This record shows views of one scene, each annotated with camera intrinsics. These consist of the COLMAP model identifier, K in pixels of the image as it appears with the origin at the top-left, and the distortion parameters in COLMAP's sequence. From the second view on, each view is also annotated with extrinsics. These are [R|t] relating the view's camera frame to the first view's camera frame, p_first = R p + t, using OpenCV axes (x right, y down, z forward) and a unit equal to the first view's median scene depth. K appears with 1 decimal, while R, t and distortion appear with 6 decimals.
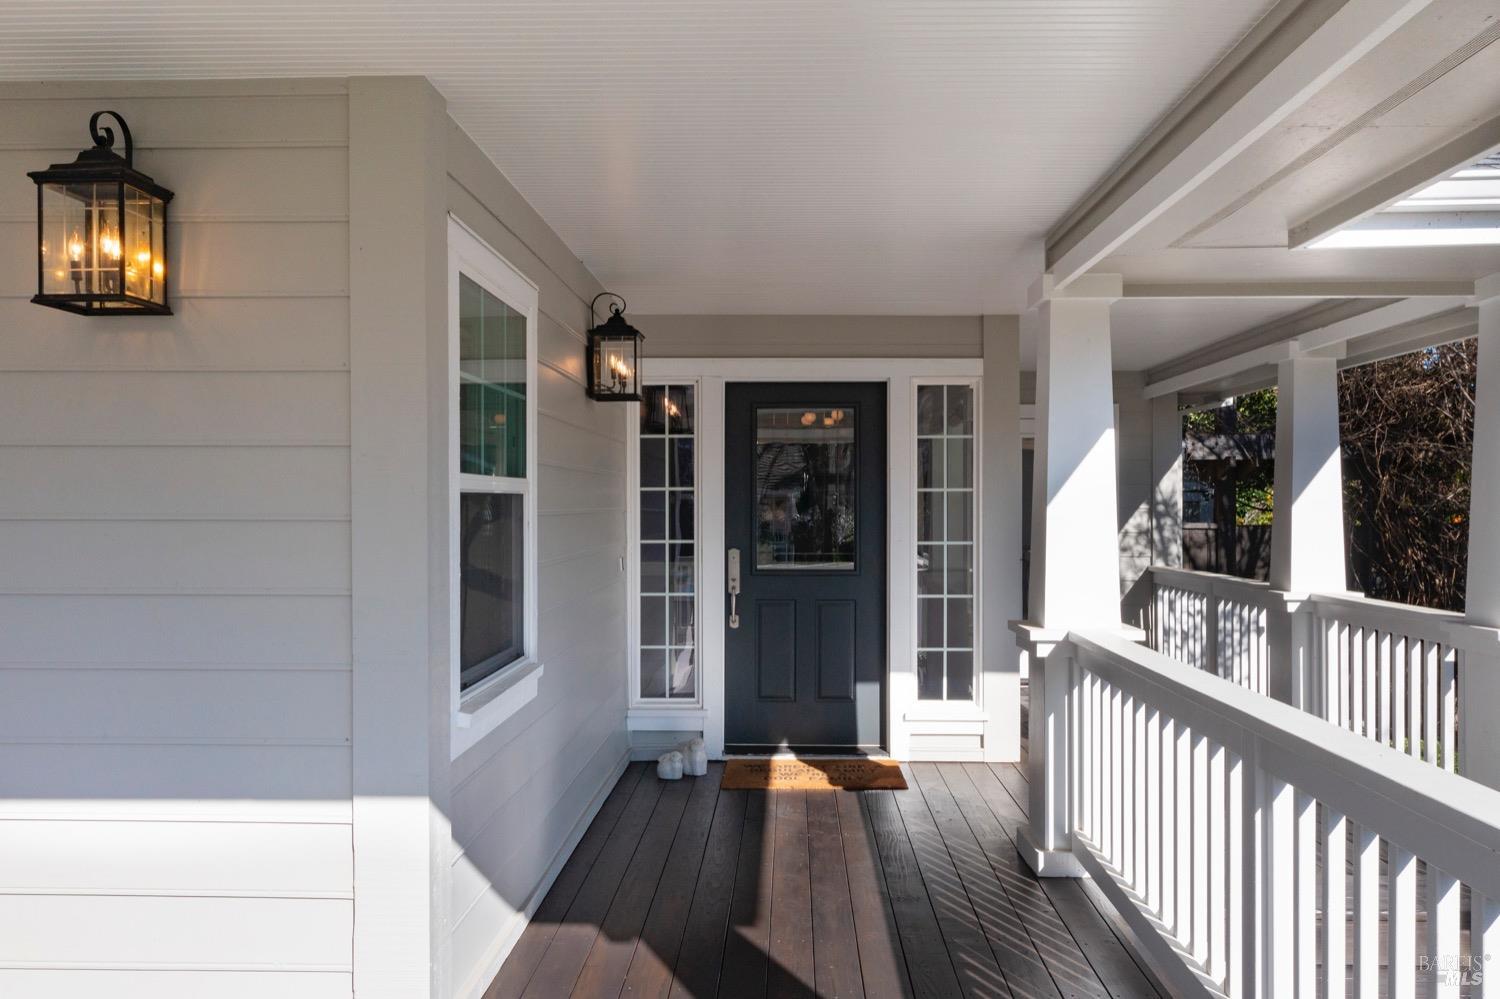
lens RADIAL K [[1201.3, 0, 744.2], [0, 1201.3, 497.3], [0, 0, 1]] dist [0.006451, 0.000918]
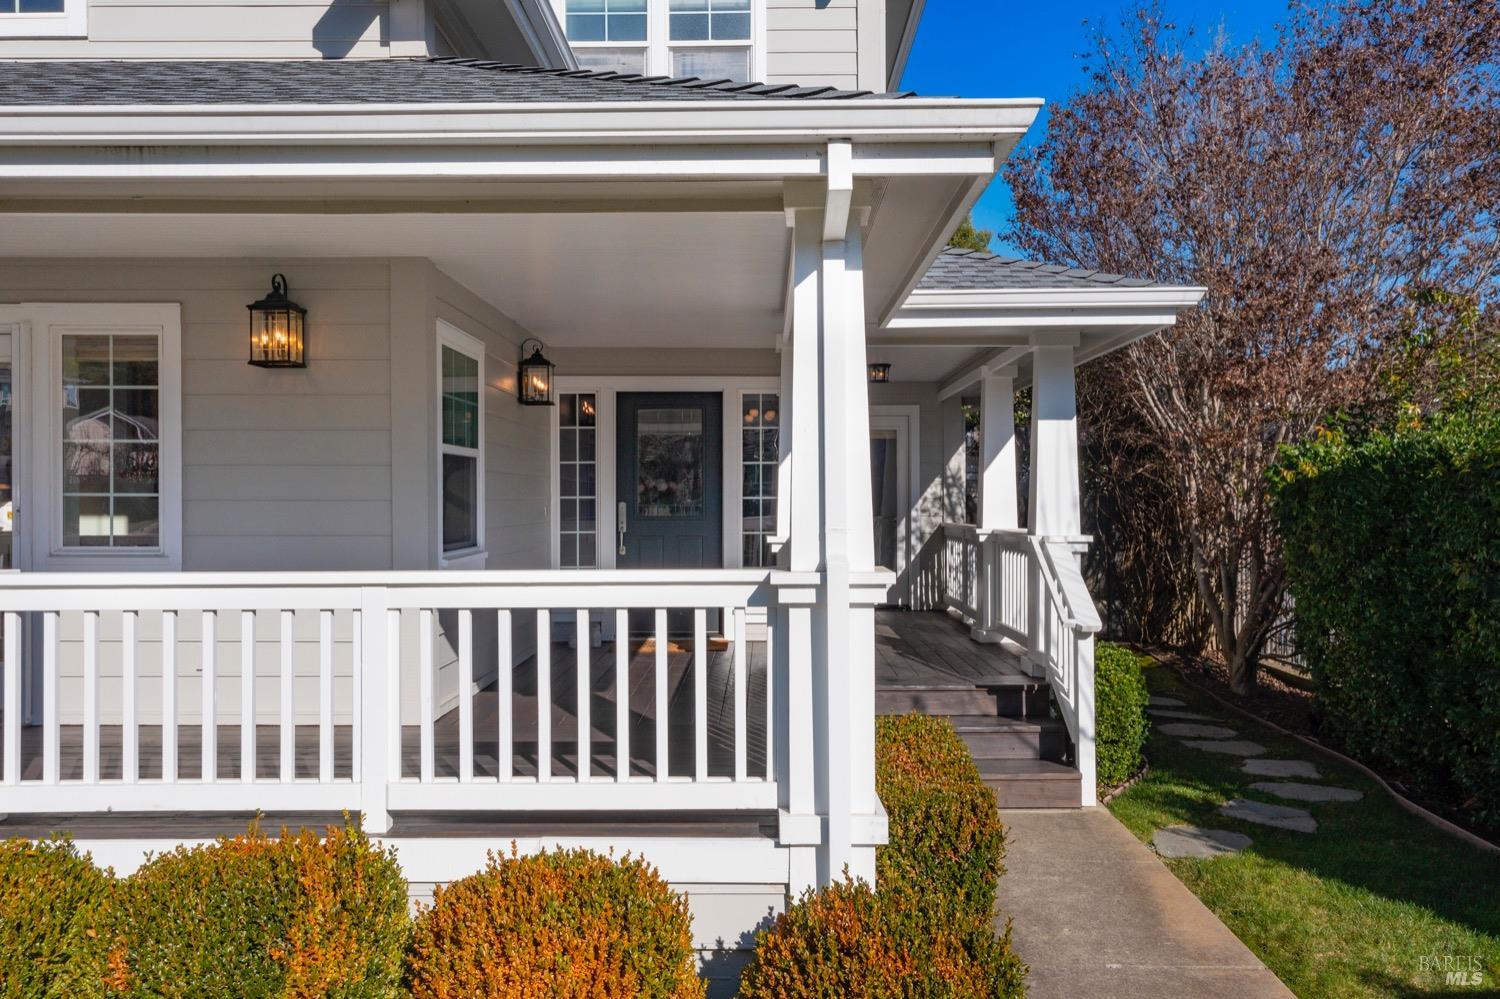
lens RADIAL K [[1201.3, 0, 756.4], [0, 1201.3, 502.9], [0, 0, 1]] dist [0.006451, 0.000918]
pose [[0.999506, -0.001271, 0.031395, 0.129294], [0.001001, 0.999962, 0.008614, 0.035645], [-0.031405, -0.008578, 0.999470, -0.590612]]
